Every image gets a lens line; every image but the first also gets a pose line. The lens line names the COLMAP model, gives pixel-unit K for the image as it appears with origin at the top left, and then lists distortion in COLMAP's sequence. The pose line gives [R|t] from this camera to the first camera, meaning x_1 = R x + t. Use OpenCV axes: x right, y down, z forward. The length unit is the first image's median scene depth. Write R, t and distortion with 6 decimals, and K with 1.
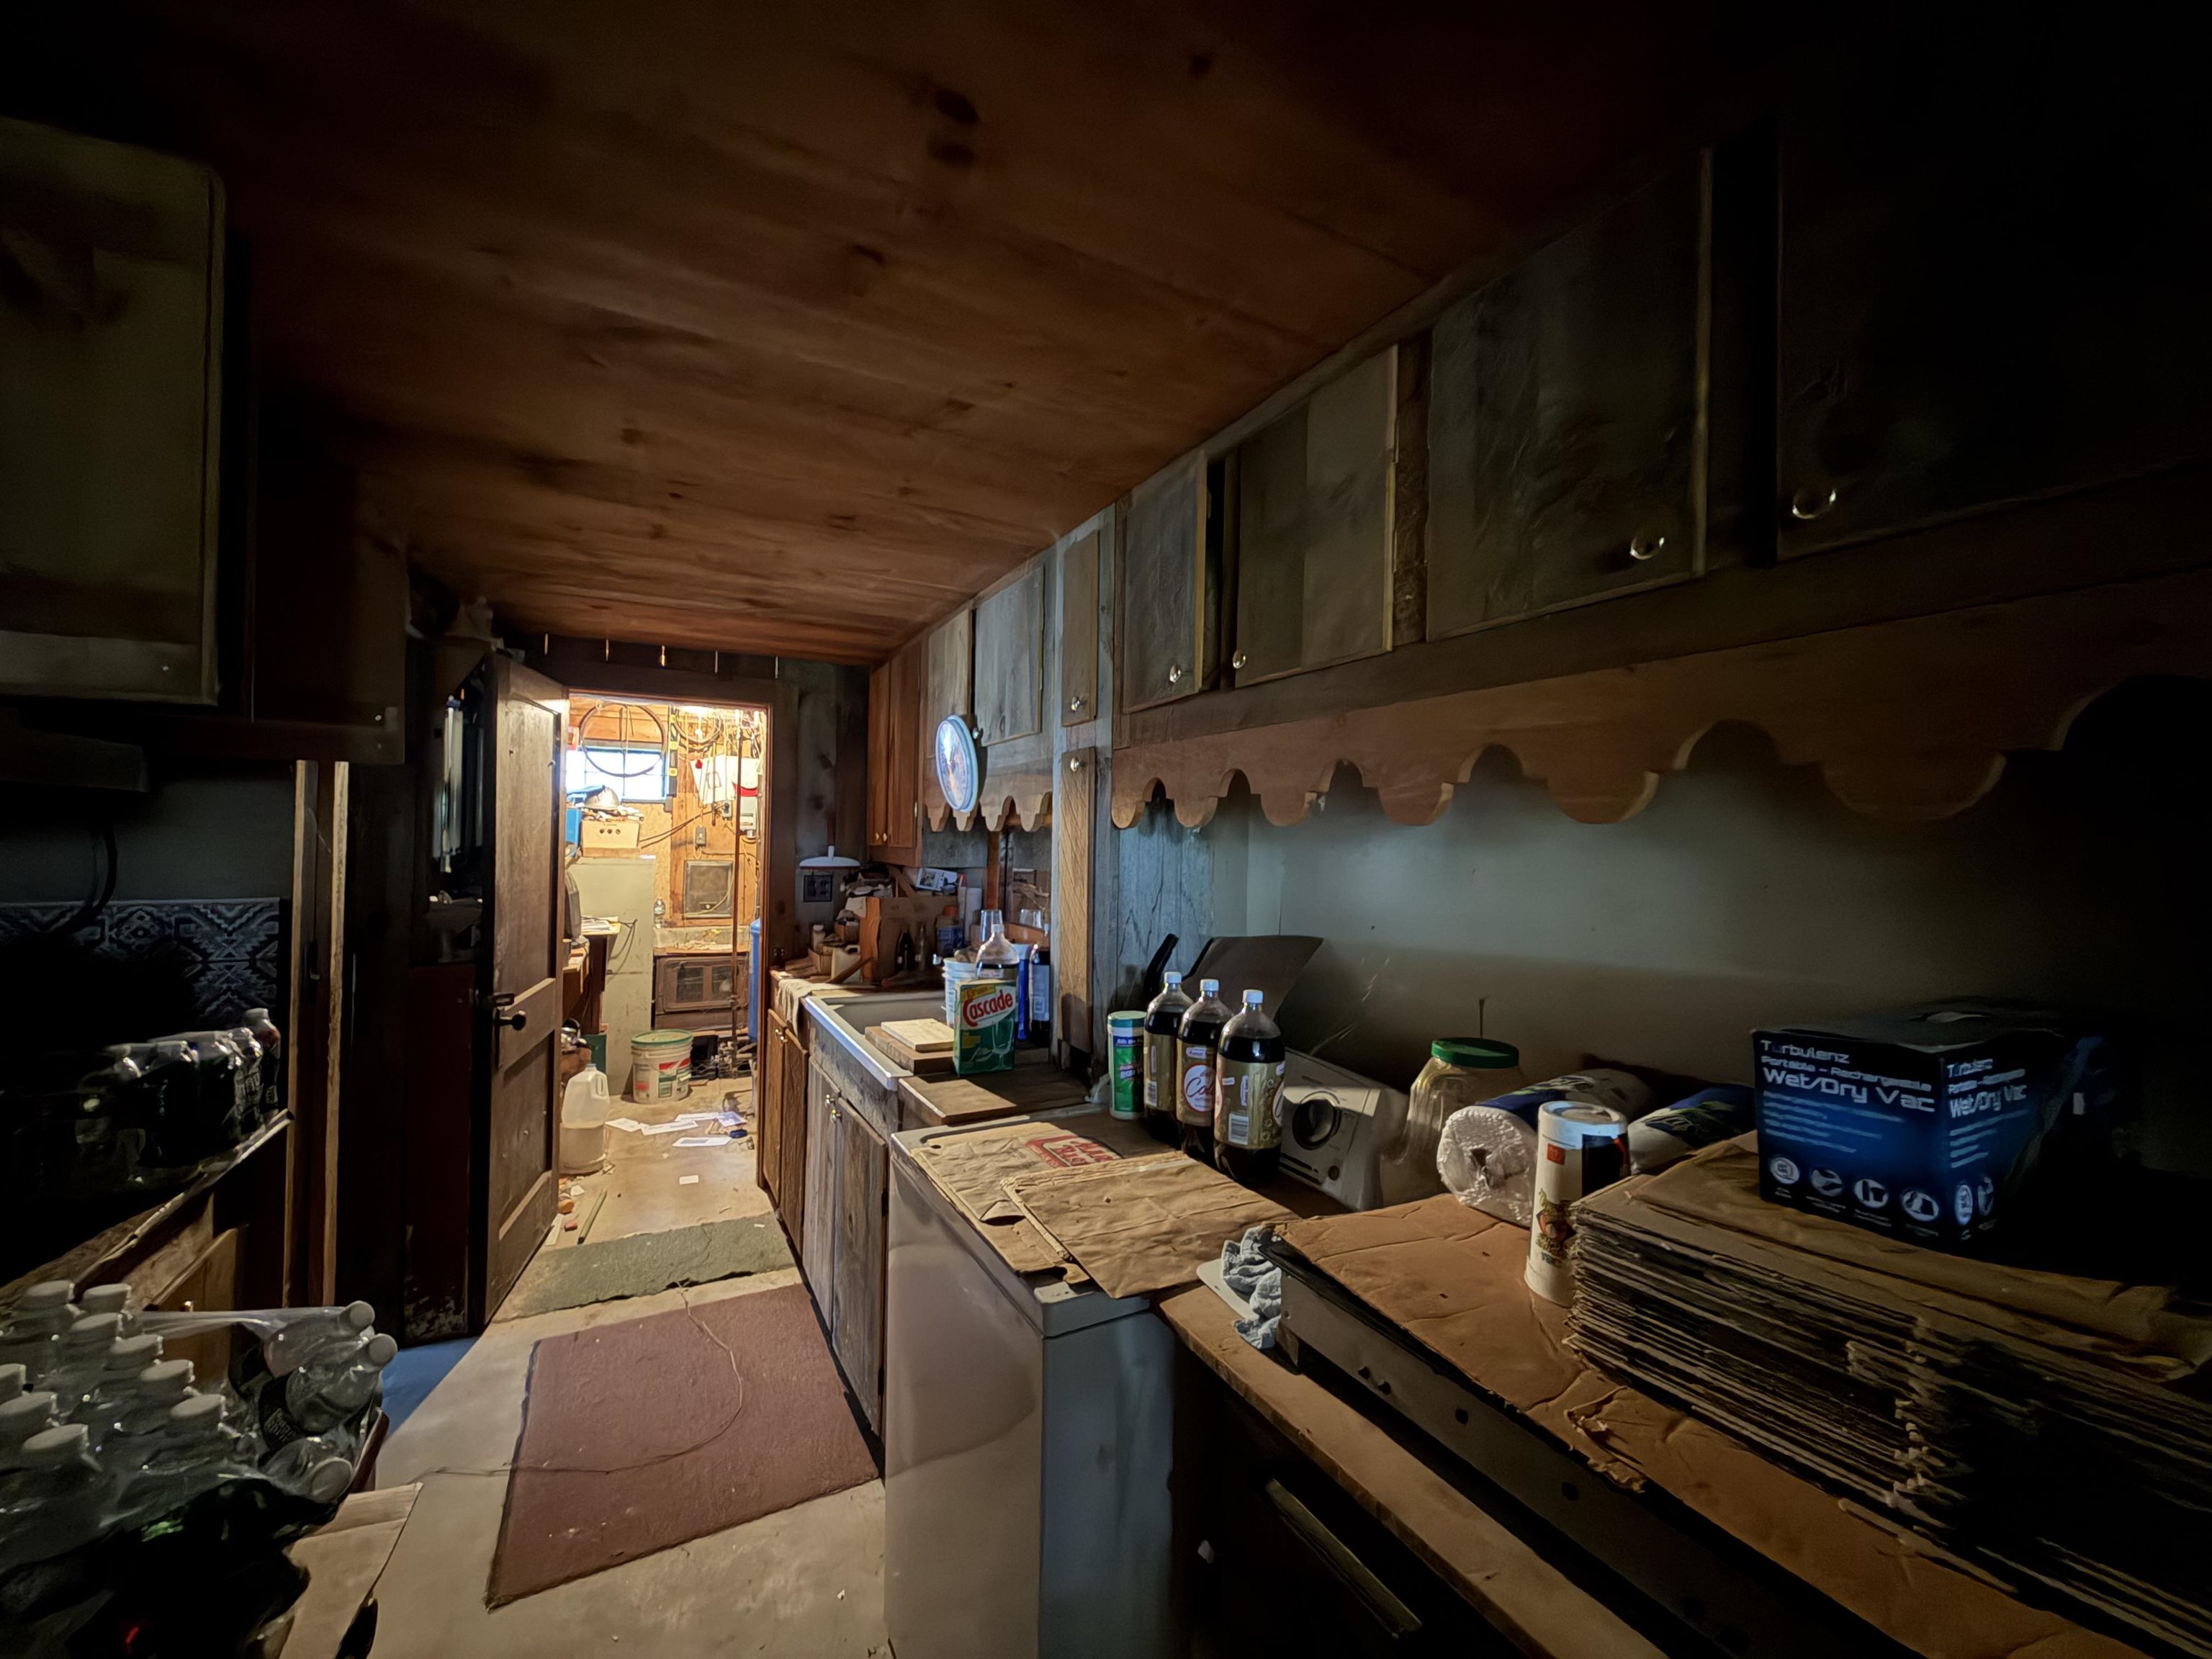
lens RADIAL K [[875.9, 0, 1079.9], [0, 875.9, 827.5], [0, 0, 1]] dist [0.001893, 0.000205]
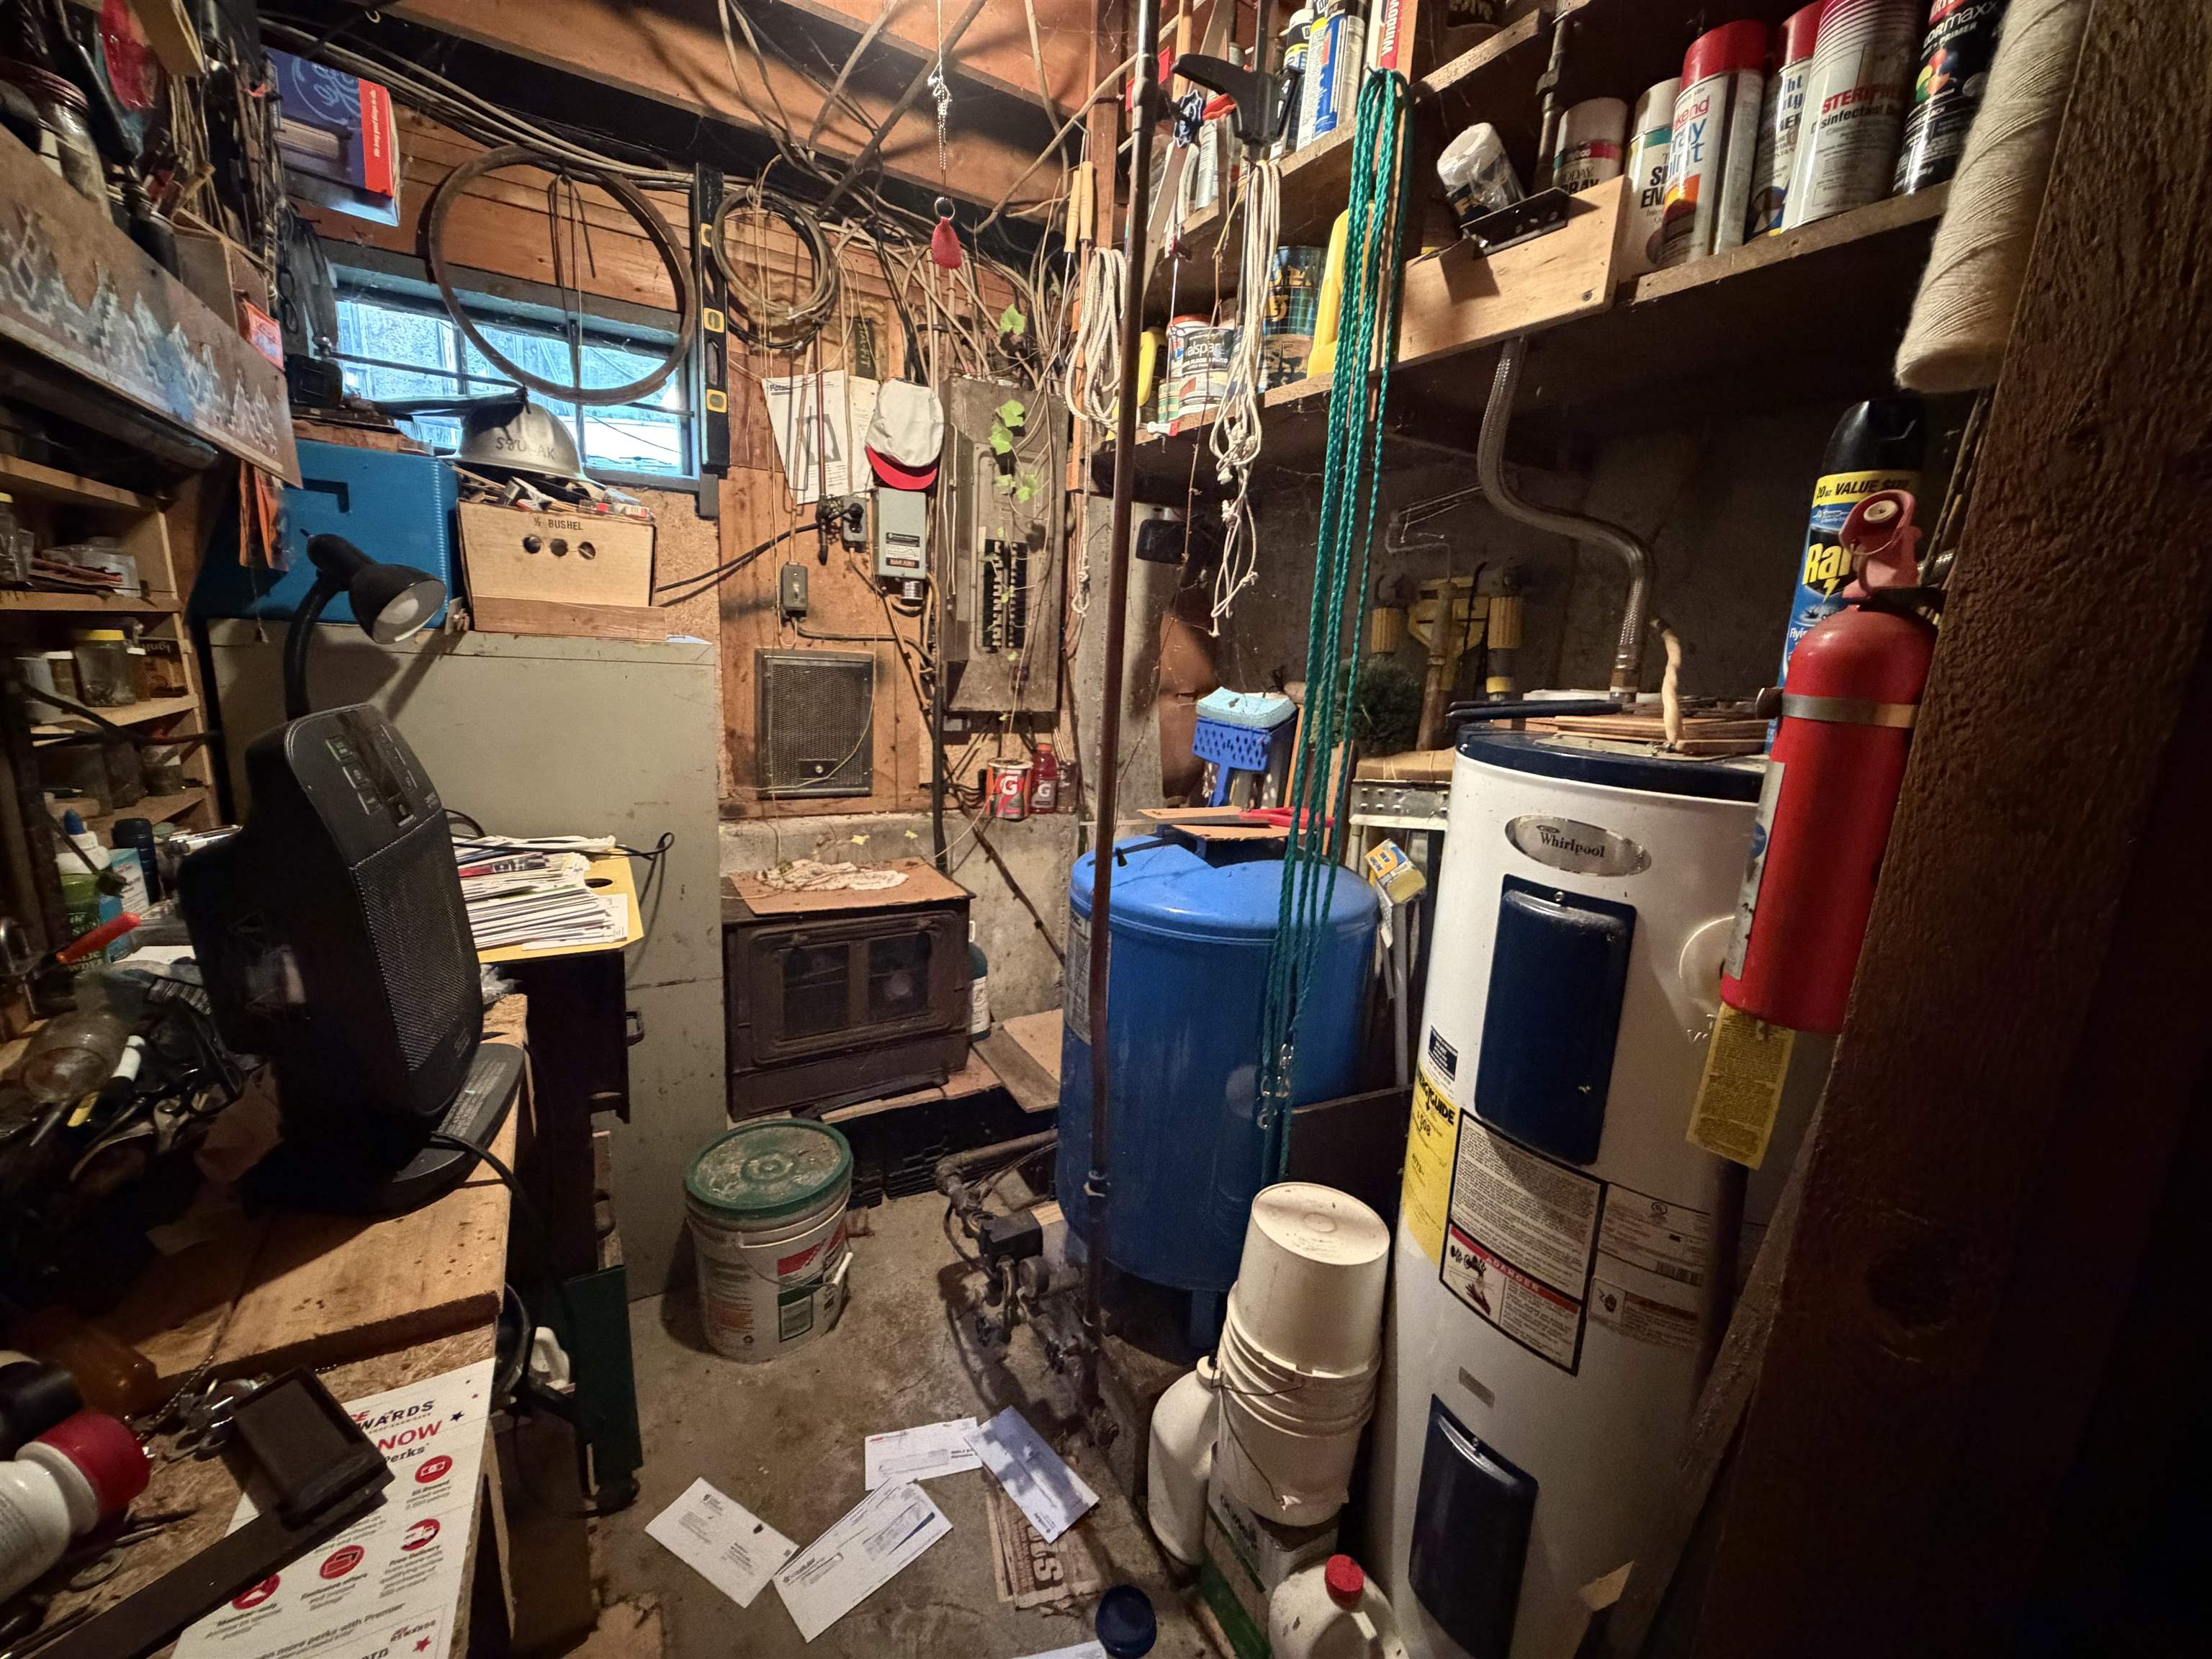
lens RADIAL K [[875.9, 0, 1079.9], [0, 875.9, 827.5], [0, 0, 1]] dist [0.001893, 0.000205]
pose [[0.997998, 0.024674, 0.058228, -0.329933], [-0.037220, 0.973557, 0.225391, 0.020838], [-0.051127, -0.227107, 0.972527, 0.597649]]
